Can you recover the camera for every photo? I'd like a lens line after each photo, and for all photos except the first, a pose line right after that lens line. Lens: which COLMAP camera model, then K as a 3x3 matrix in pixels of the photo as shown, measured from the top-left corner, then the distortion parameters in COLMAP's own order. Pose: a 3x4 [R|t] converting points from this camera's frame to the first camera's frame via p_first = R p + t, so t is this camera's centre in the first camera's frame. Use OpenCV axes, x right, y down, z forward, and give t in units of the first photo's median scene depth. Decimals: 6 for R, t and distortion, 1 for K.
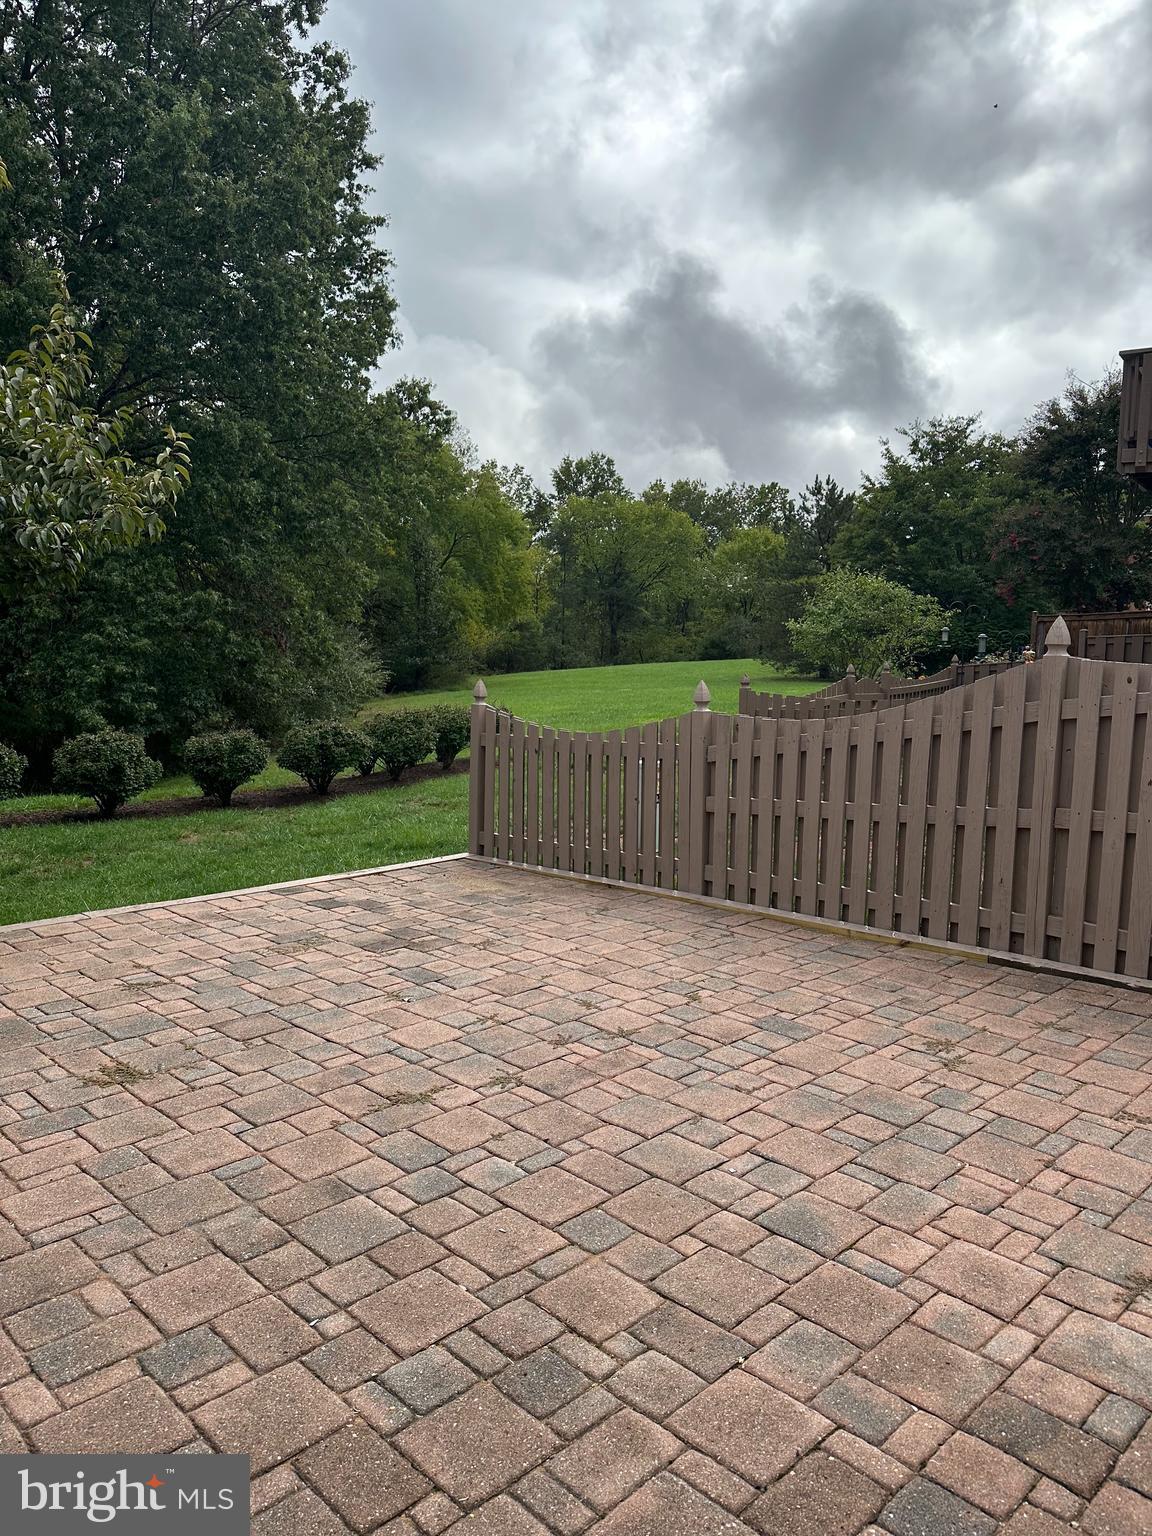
lens RADIAL K [[1087.0, 0, 585.3], [0, 1087.0, 768.8], [0, 0, 1]] dist [0.058544, -0.065082]
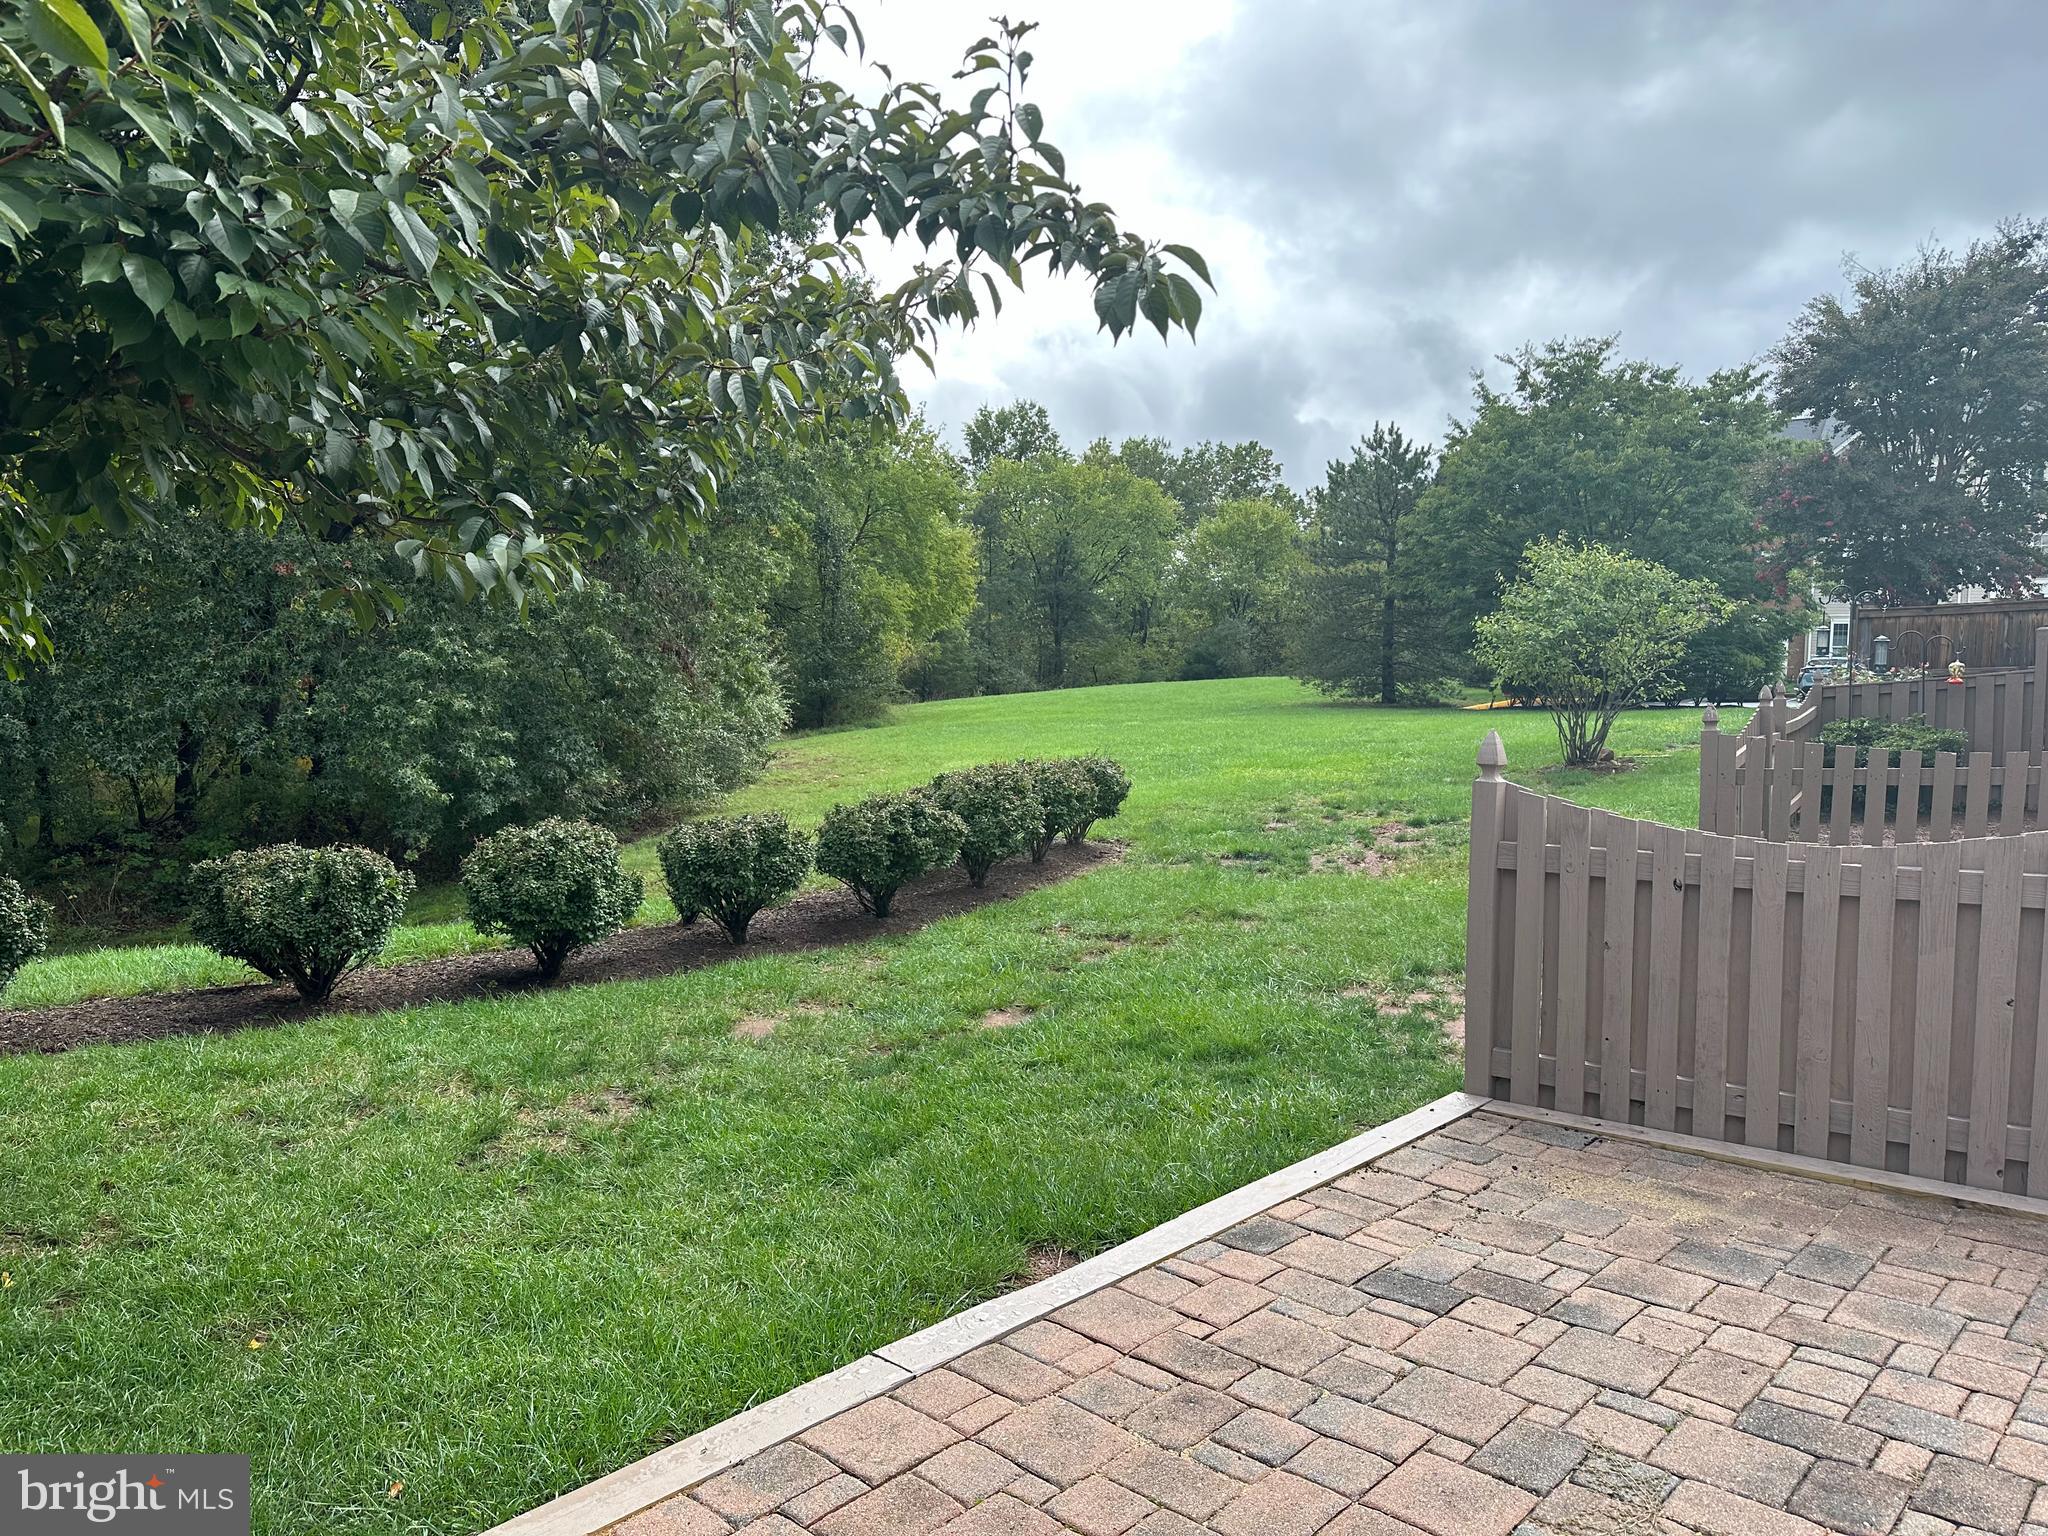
lens RADIAL K [[1449.3, 0, 1016.0], [0, 1449.3, 748.0], [0, 0, 1]] dist [0.058544, -0.065082]
pose [[0.999377, -0.011075, 0.033521, -0.232462], [0.012836, 0.998524, -0.052764, -0.030405], [-0.032887, 0.053162, 0.998044, 0.256998]]
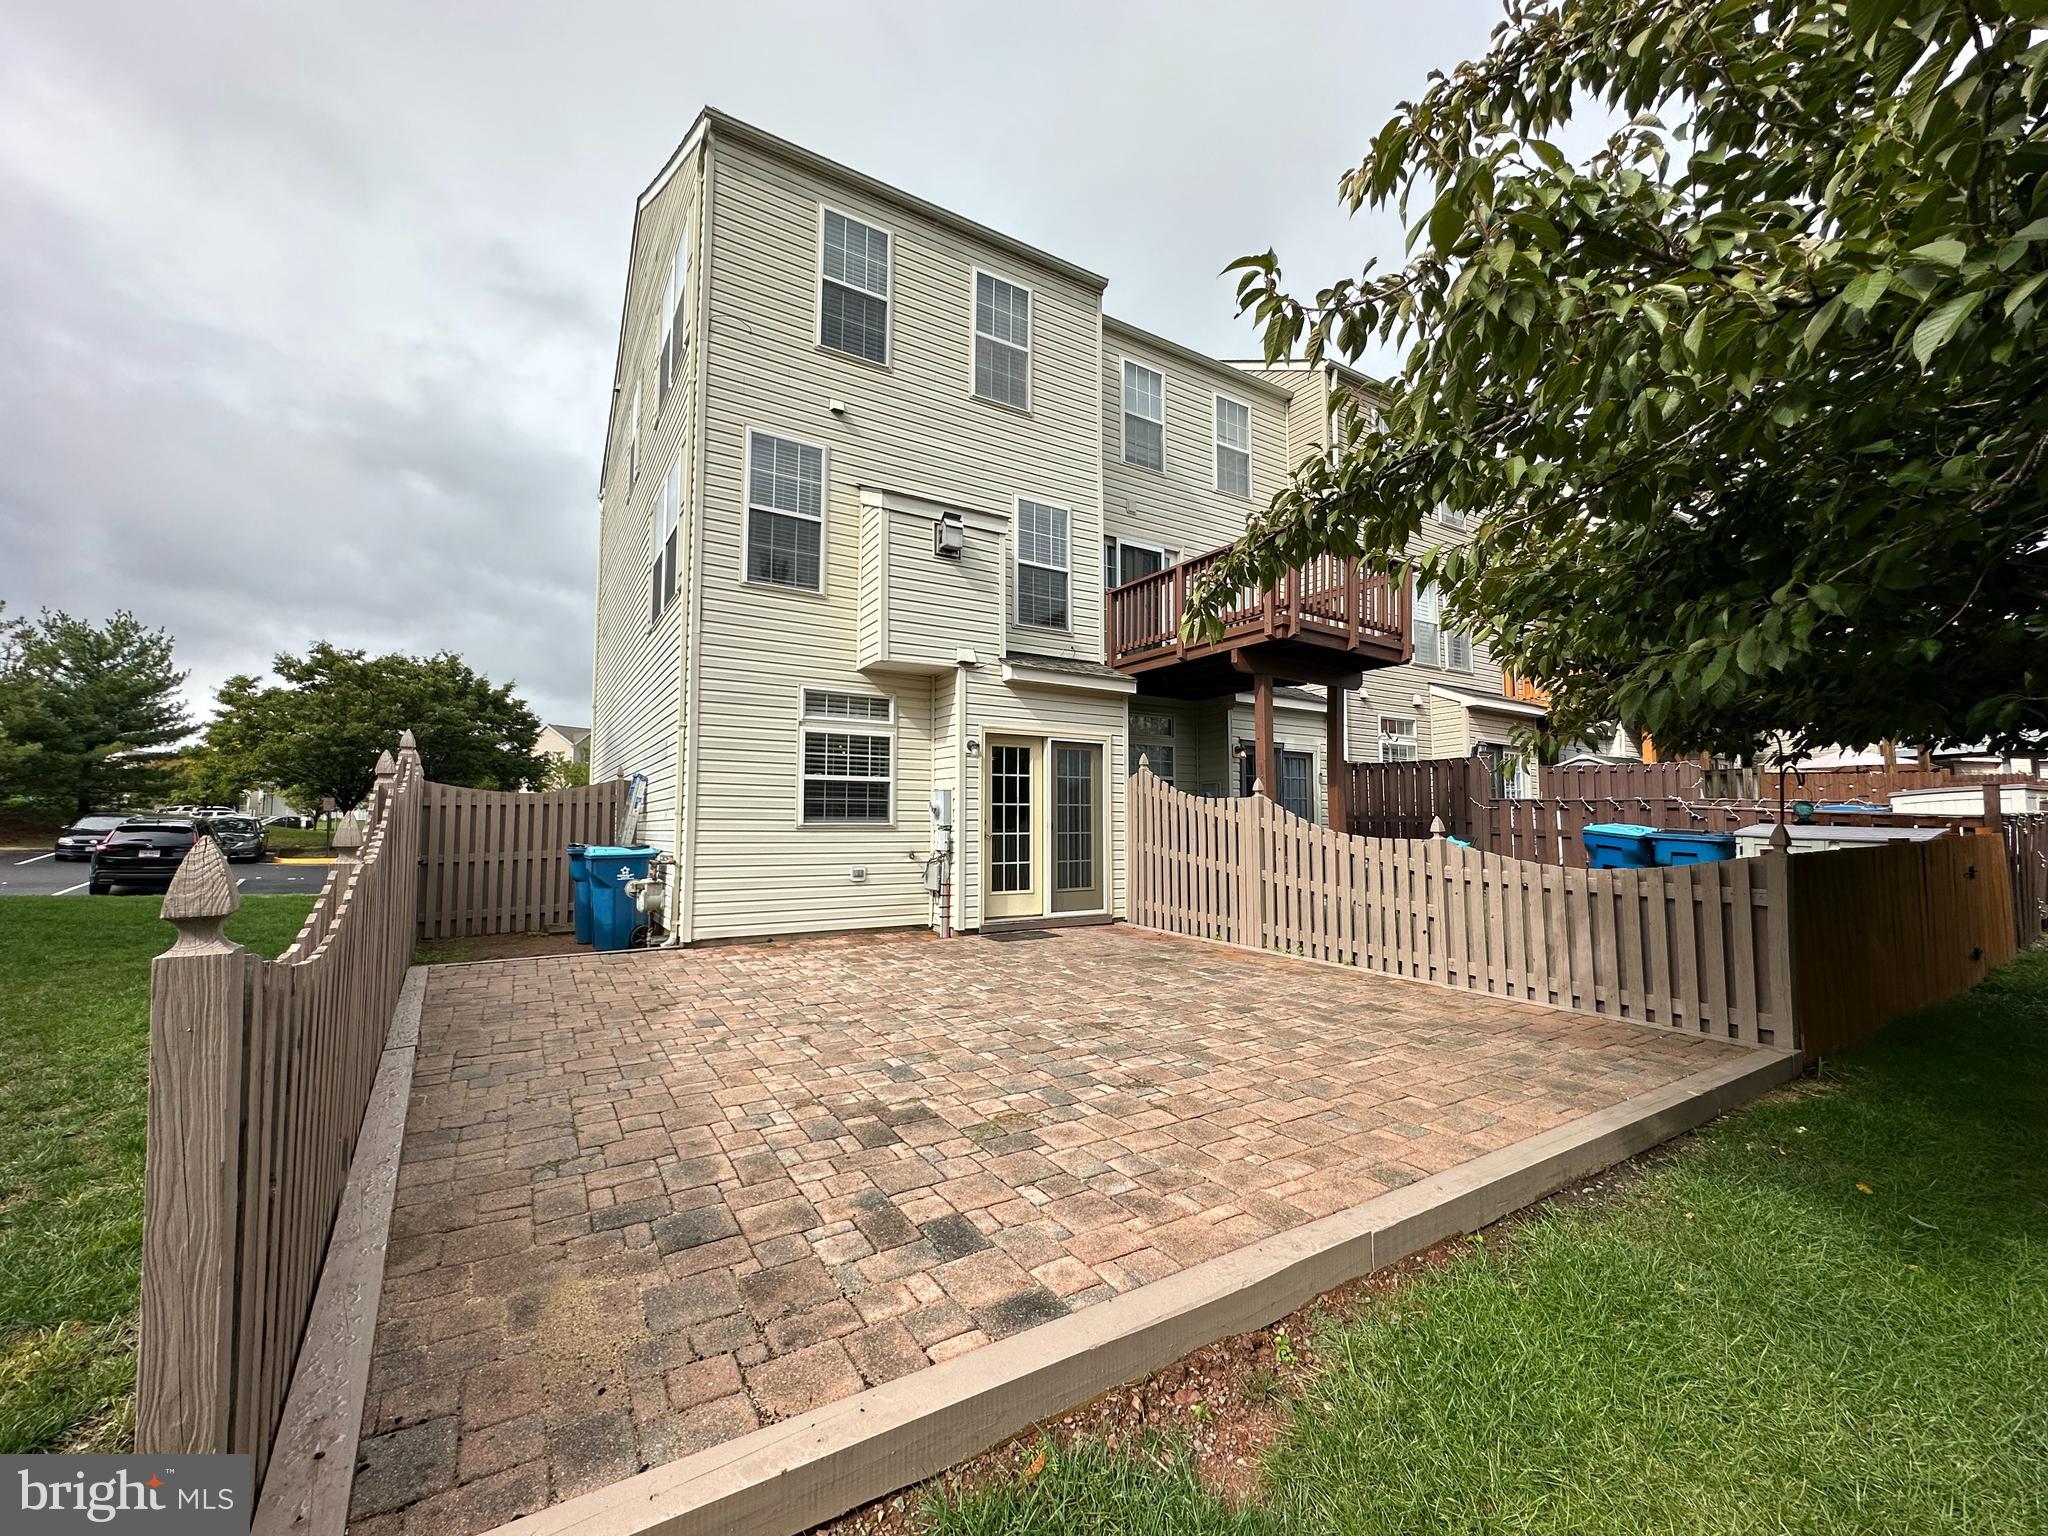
lens RADIAL K [[825.6, 0, 1030.9], [0, 825.6, 763.9], [0, 0, 1]] dist [0.000037, 0.001082]
pose [[-0.974895, 0.003261, 0.222640, -0.211059], [0.014279, 0.998750, 0.047898, -0.073431], [-0.222206, 0.049875, -0.973723, 0.796735]]
